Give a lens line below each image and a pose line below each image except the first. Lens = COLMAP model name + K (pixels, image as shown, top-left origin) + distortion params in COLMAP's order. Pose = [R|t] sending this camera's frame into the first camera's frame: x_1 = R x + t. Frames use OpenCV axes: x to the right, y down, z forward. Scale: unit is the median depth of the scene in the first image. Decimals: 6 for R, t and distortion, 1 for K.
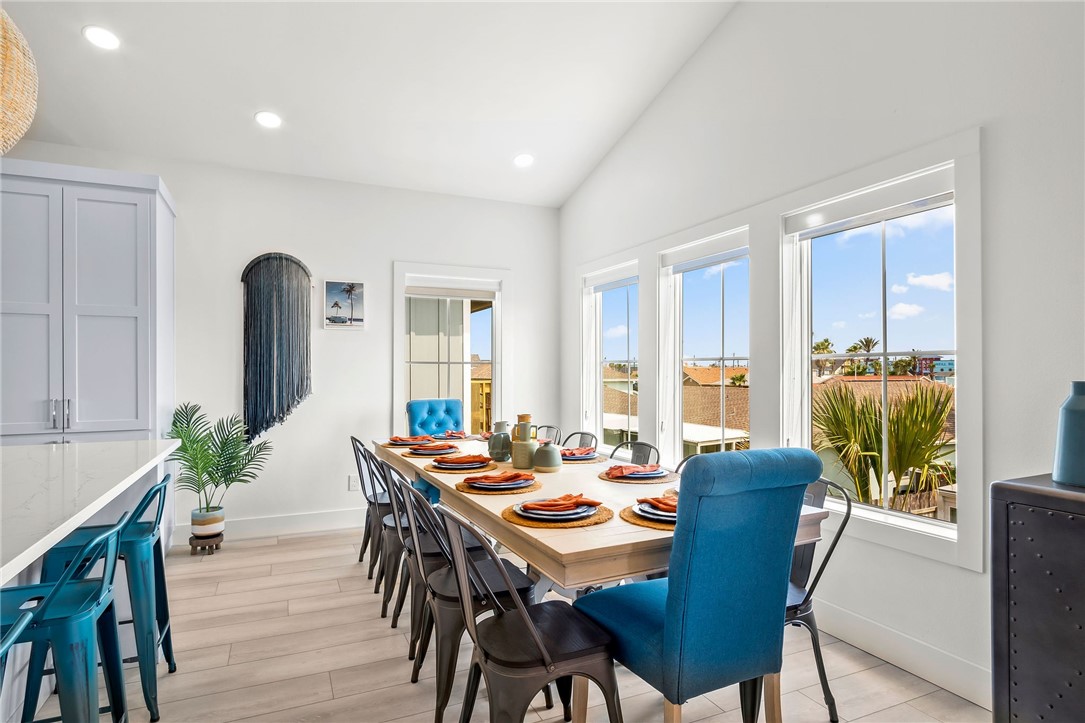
lens RADIAL K [[589.0, 0, 523.2], [0, 589.0, 367.5], [0, 0, 1]] dist [-0.011528, 0.006961]
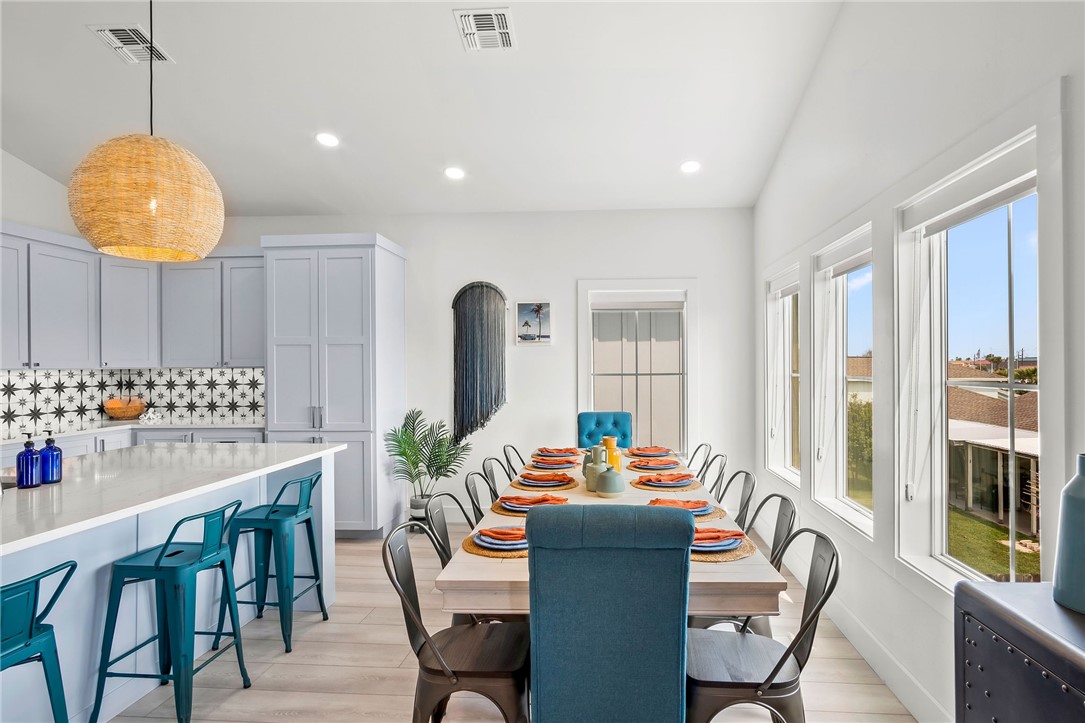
lens RADIAL K [[589.0, 0, 572.3], [0, 589.0, 366.7], [0, 0, 1]] dist [-0.011528, 0.006961]
pose [[0.885689, -0.002962, -0.464270, 0.291187], [0.007140, 0.999948, 0.007242, -0.034100], [0.464225, -0.009729, 0.885664, 0.049200]]
